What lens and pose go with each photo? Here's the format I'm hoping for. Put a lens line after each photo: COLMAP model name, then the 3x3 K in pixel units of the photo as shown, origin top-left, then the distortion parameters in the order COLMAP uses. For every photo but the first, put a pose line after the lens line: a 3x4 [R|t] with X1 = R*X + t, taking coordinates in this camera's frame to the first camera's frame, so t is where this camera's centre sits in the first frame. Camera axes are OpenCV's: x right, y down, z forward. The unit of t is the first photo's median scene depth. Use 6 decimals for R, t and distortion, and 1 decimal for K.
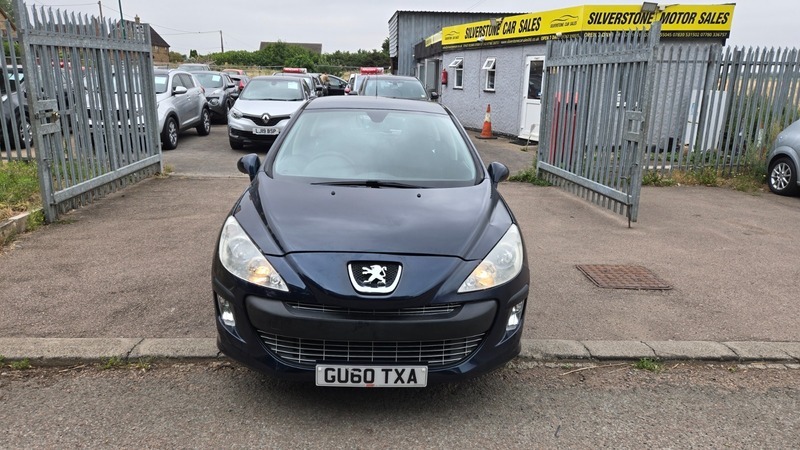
lens RADIAL K [[535.5, 0, 403.3], [0, 535.5, 225.0], [0, 0, 1]] dist [0.066733, -0.048796]
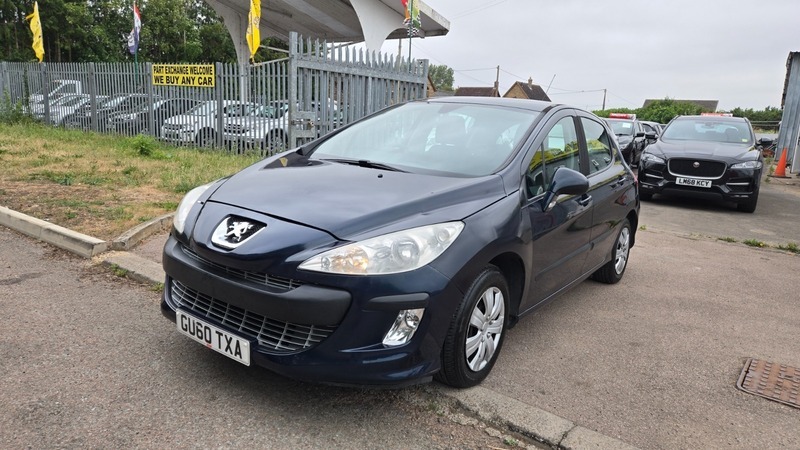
lens RADIAL K [[535.5, 0, 401.2], [0, 535.5, 225.9], [0, 0, 1]] dist [0.066733, -0.048796]
pose [[0.777660, 0.144445, -0.611867, 0.324276], [-0.206366, 0.977971, -0.031412, 0.024285], [0.593850, 0.150696, 0.790337, 0.186516]]
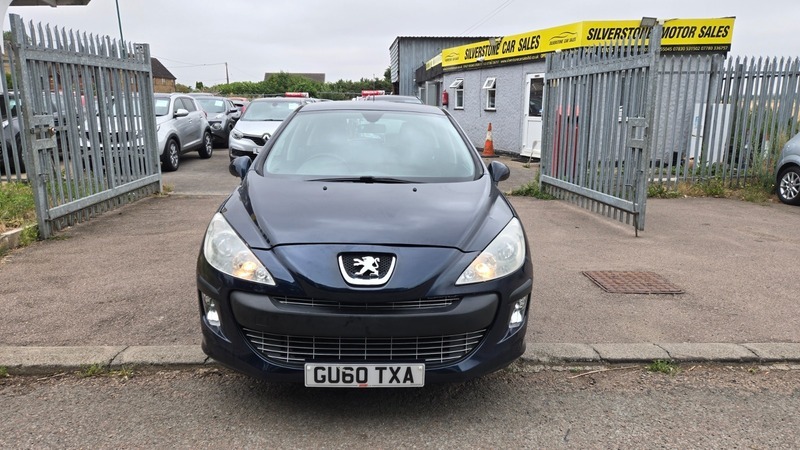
lens RADIAL K [[535.5, 0, 400.8], [0, 535.5, 226.8], [0, 0, 1]] dist [0.066733, -0.048796]
pose [[0.999799, -0.015430, -0.012773, 0.008508], [0.014821, 0.998811, -0.046445, 0.029813], [0.013474, 0.046247, 0.998839, 0.025867]]
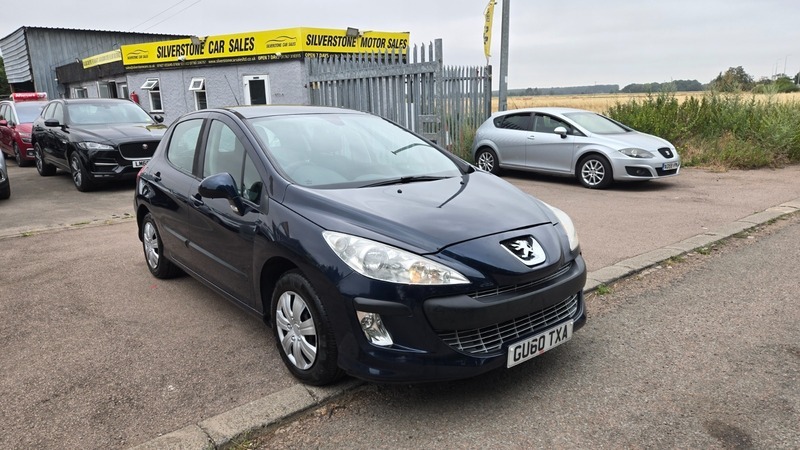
lens RADIAL K [[535.5, 0, 404.4], [0, 535.5, 226.3], [0, 0, 1]] dist [0.066733, -0.048796]
pose [[0.795450, -0.175650, 0.580006, -0.371032], [0.200717, 0.979417, 0.021335, -0.009156], [-0.571815, 0.099446, 0.814333, 0.116666]]
